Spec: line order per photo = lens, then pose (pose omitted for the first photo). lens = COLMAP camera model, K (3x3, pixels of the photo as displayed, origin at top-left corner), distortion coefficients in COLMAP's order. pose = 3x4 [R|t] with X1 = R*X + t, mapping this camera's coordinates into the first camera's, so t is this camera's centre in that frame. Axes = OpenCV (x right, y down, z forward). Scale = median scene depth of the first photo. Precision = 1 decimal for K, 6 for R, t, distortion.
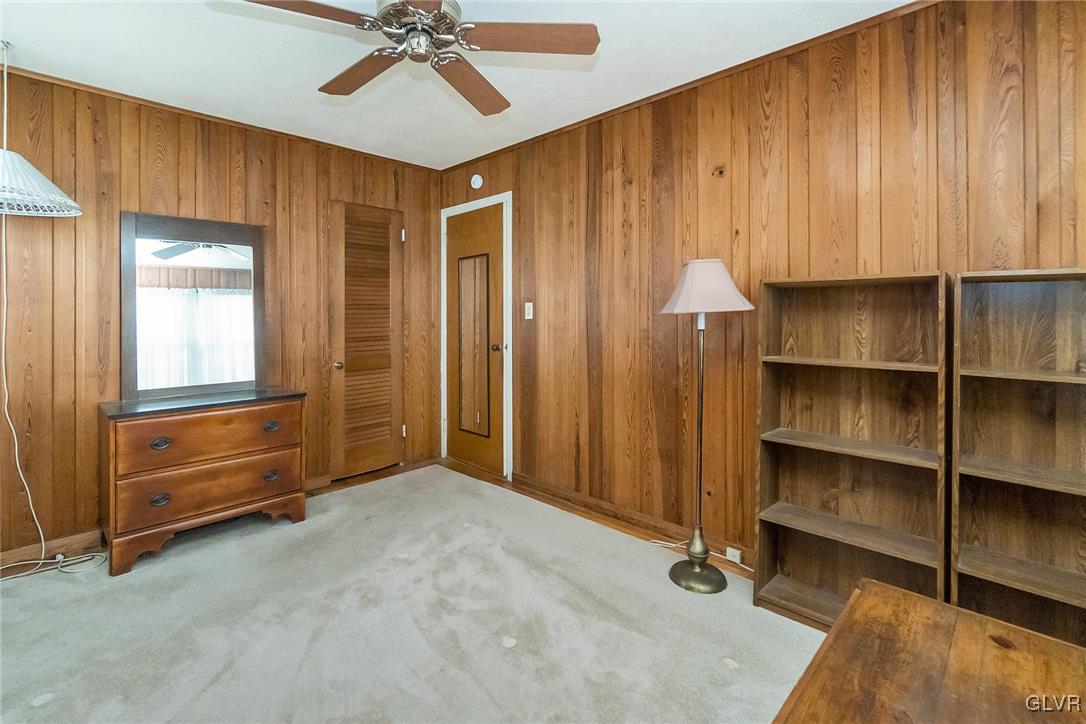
lens RADIAL K [[484.4, 0, 531.4], [0, 484.4, 329.8], [0, 0, 1]] dist [-0.002055, 0.000031]
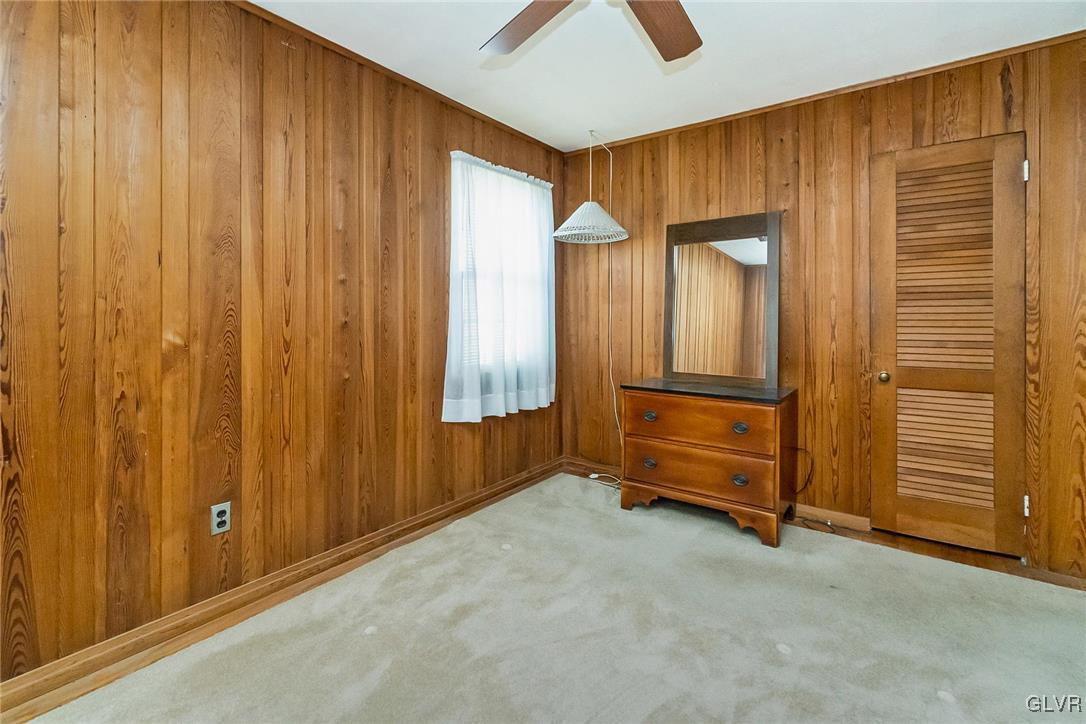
lens RADIAL K [[494.9, 0, 541.6], [0, 494.9, 323.4], [0, 0, 1]] dist [0.001761, 0.000486]
pose [[0.148209, 0.024878, -0.988643, 0.340870], [-0.028815, 0.999368, 0.020828, -0.010123], [0.988536, 0.025401, 0.148832, 0.469178]]
